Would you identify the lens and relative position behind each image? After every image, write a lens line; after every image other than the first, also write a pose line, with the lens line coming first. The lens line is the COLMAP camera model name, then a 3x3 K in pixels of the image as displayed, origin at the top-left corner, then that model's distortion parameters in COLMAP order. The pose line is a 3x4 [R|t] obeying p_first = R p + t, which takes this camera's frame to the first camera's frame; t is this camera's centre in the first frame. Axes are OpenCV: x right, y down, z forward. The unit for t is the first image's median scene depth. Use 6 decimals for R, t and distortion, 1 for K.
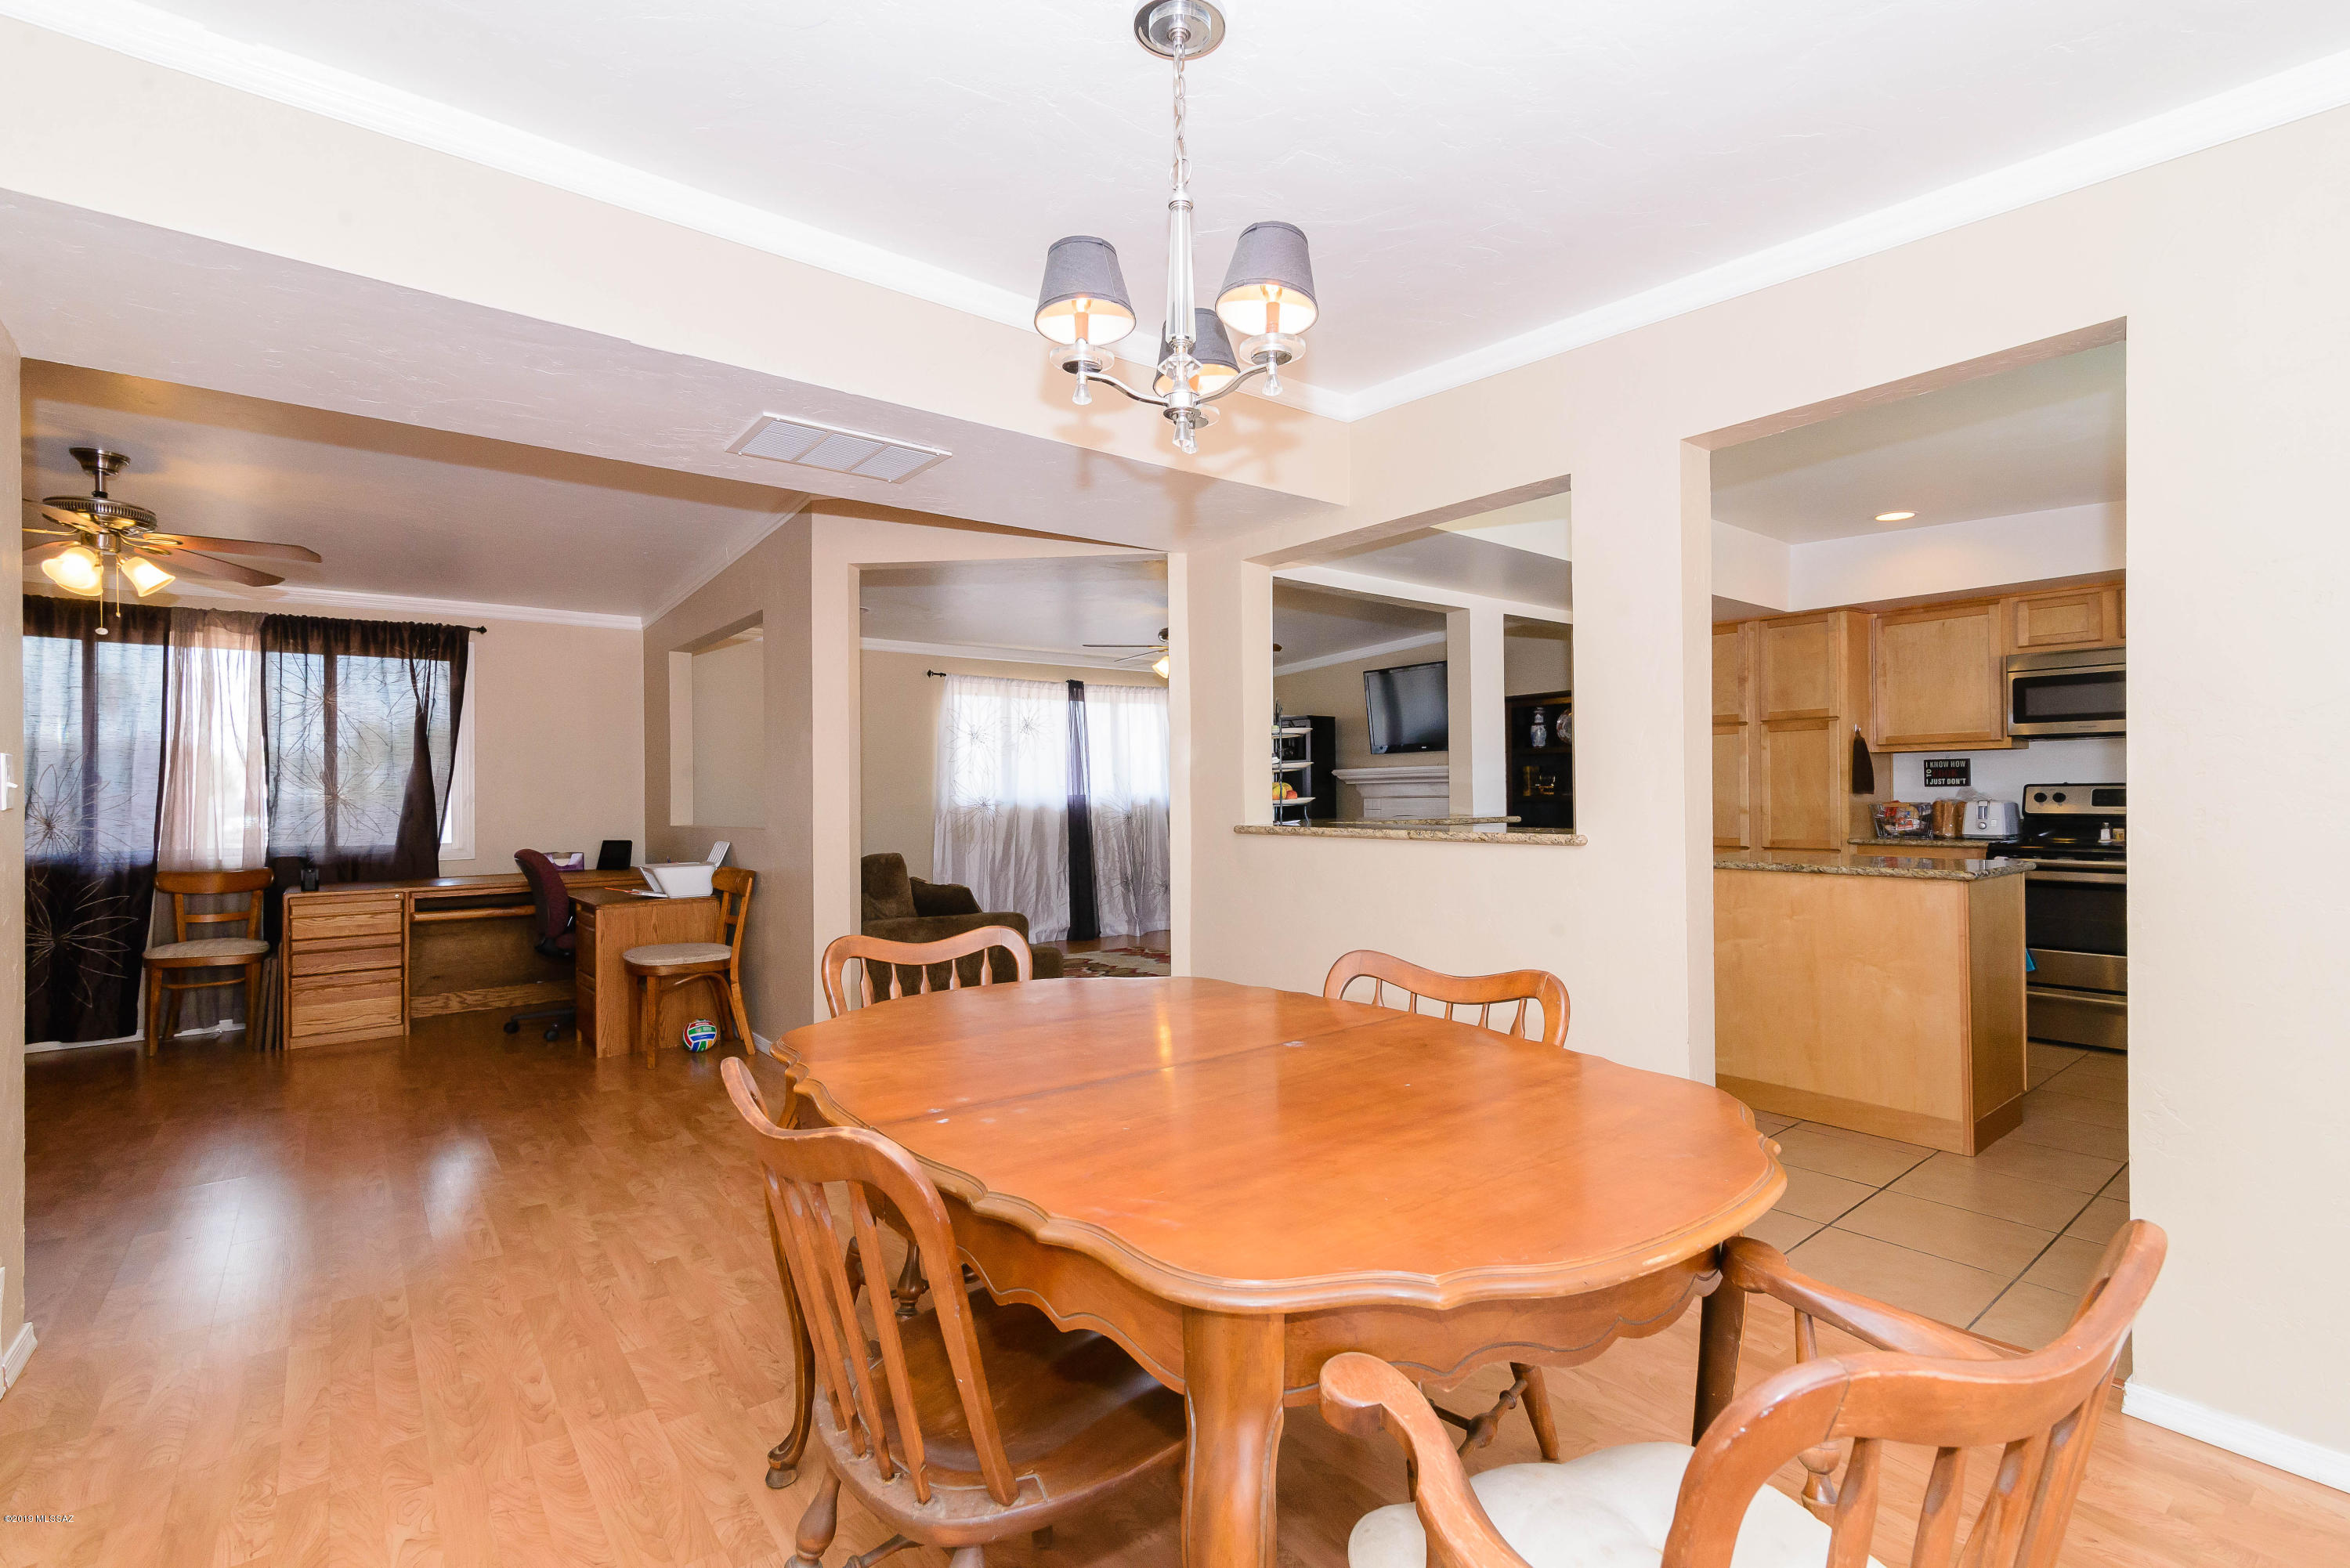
lens RADIAL K [[1056.8, 0, 1169.1], [0, 1056.8, 781.9], [0, 0, 1]] dist [0.002976, 0.000329]
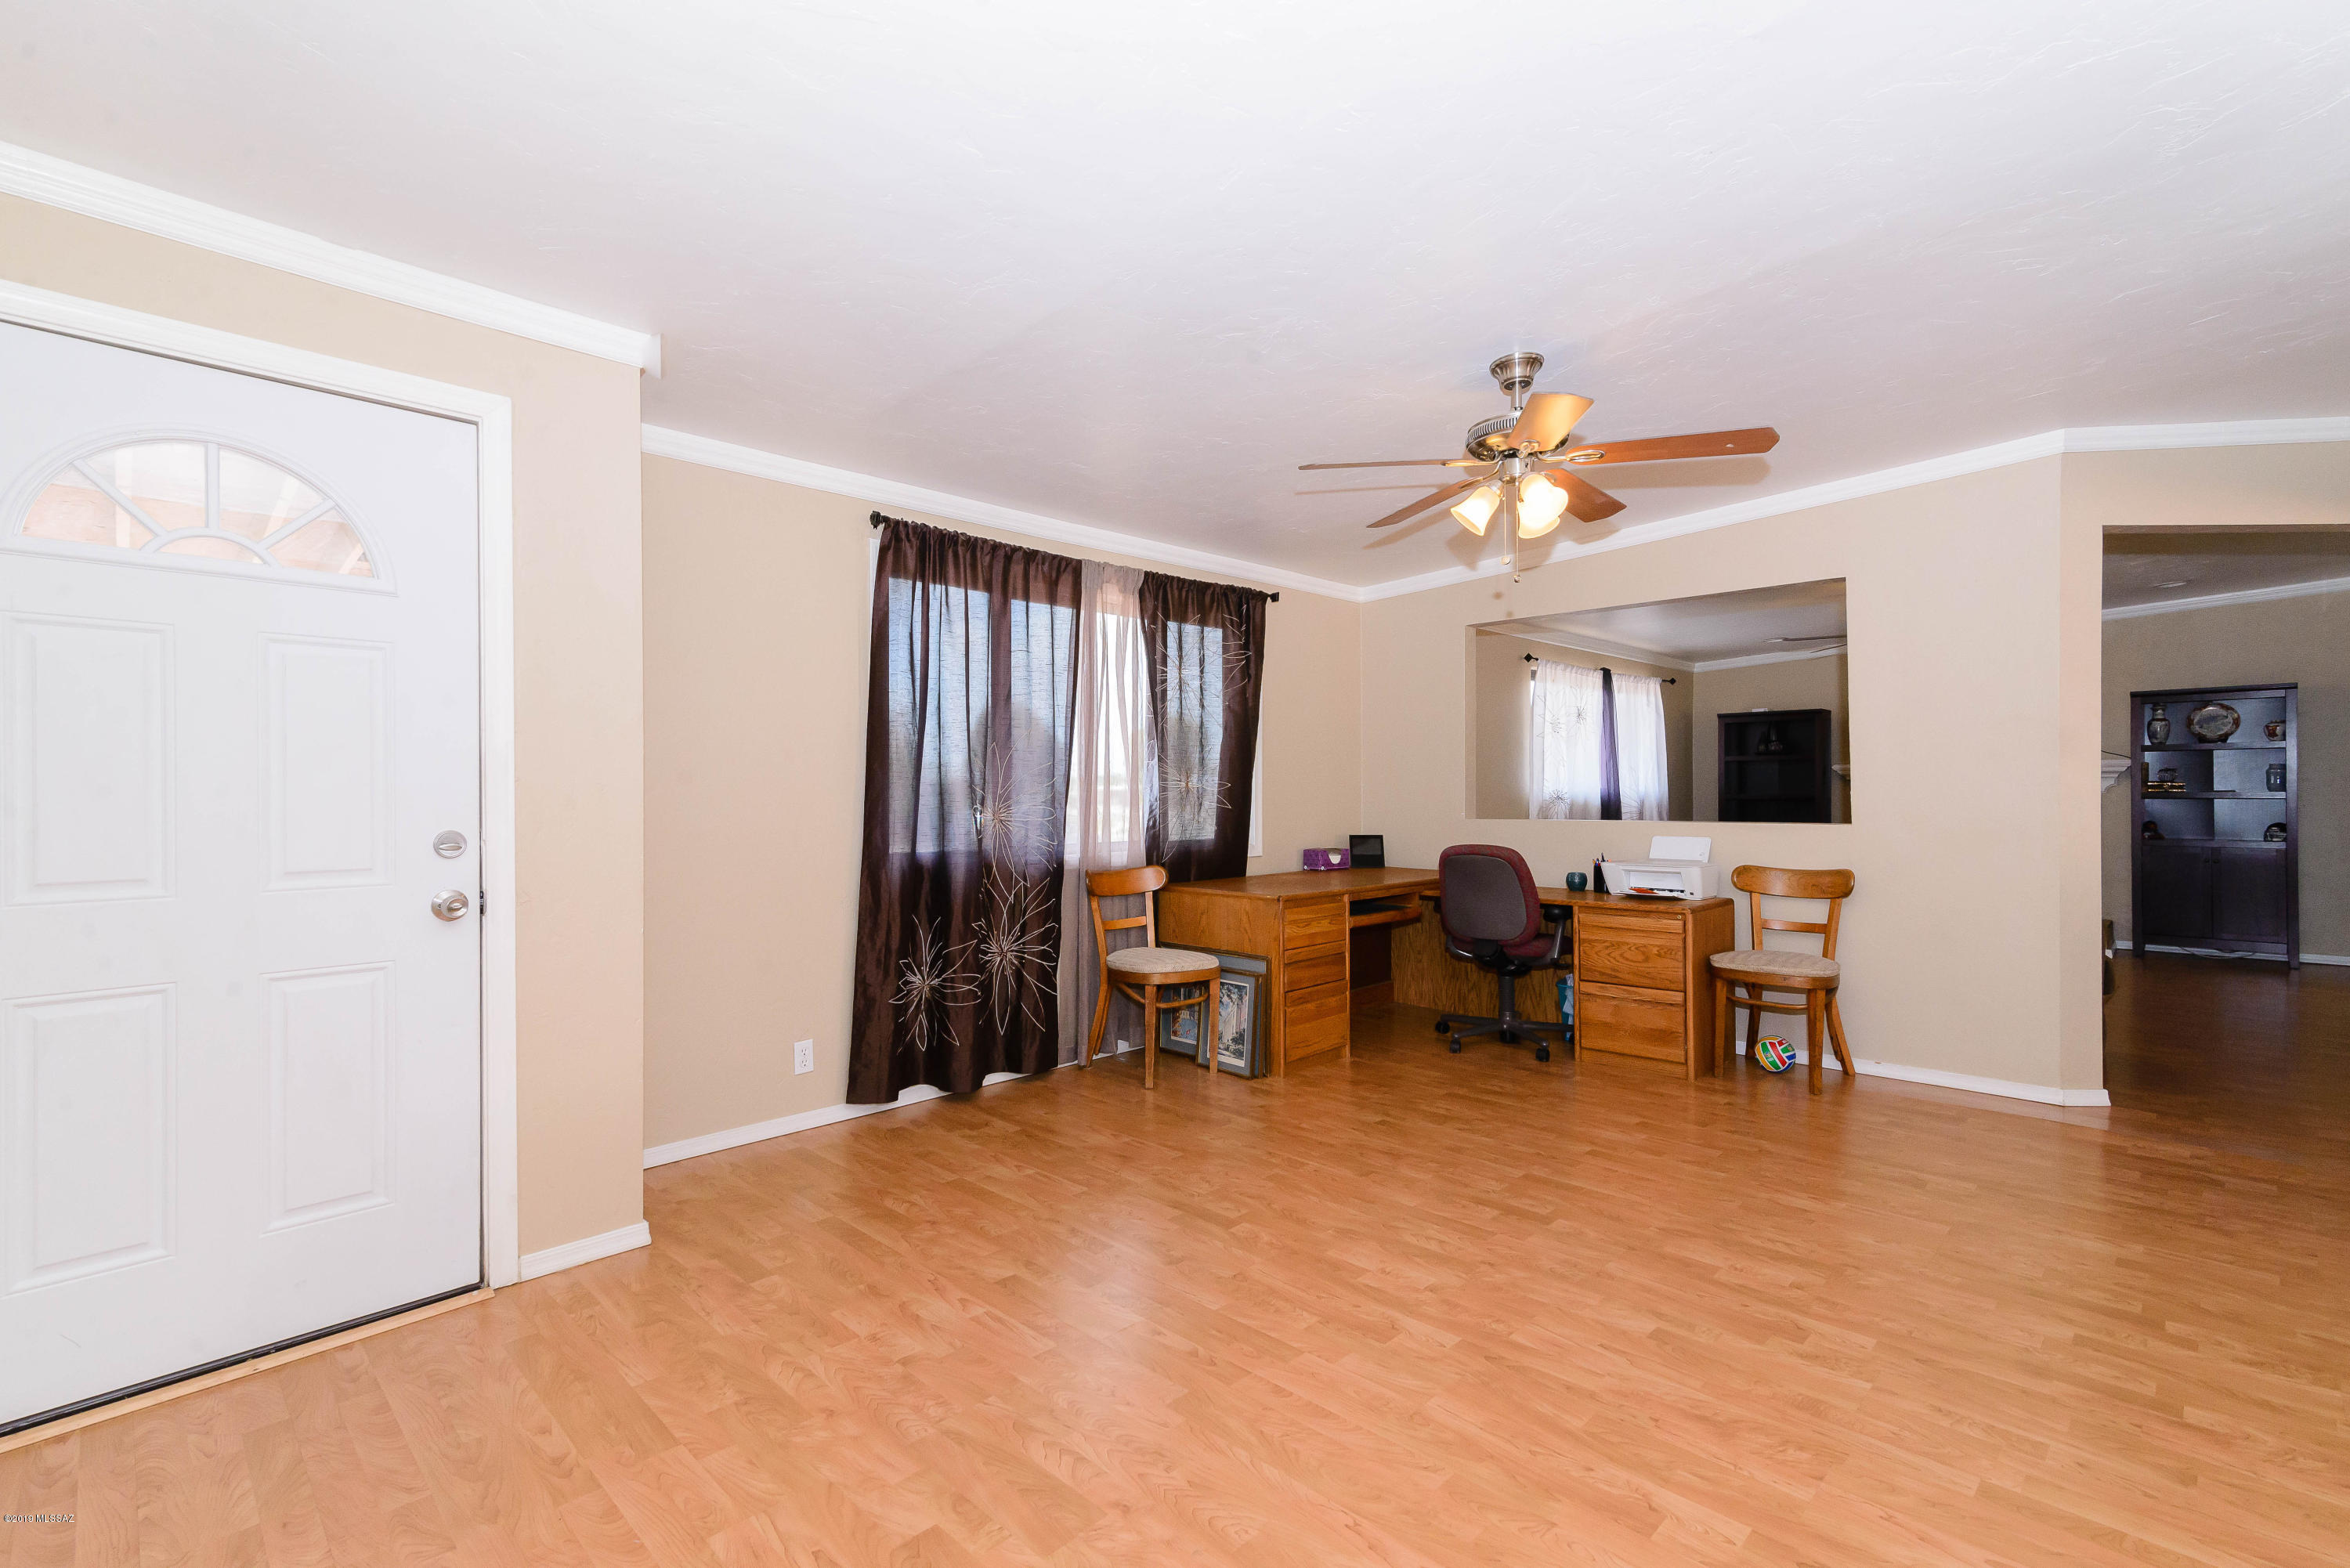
lens RADIAL K [[1057.7, 0, 1172.4], [0, 1057.7, 795.8], [0, 0, 1]] dist [0.015732, 0.000009]
pose [[0.992182, 0.005370, 0.124681, -0.959981], [-0.007751, 0.999797, 0.018615, 0.007795], [-0.124556, -0.019436, 0.992022, 0.144925]]
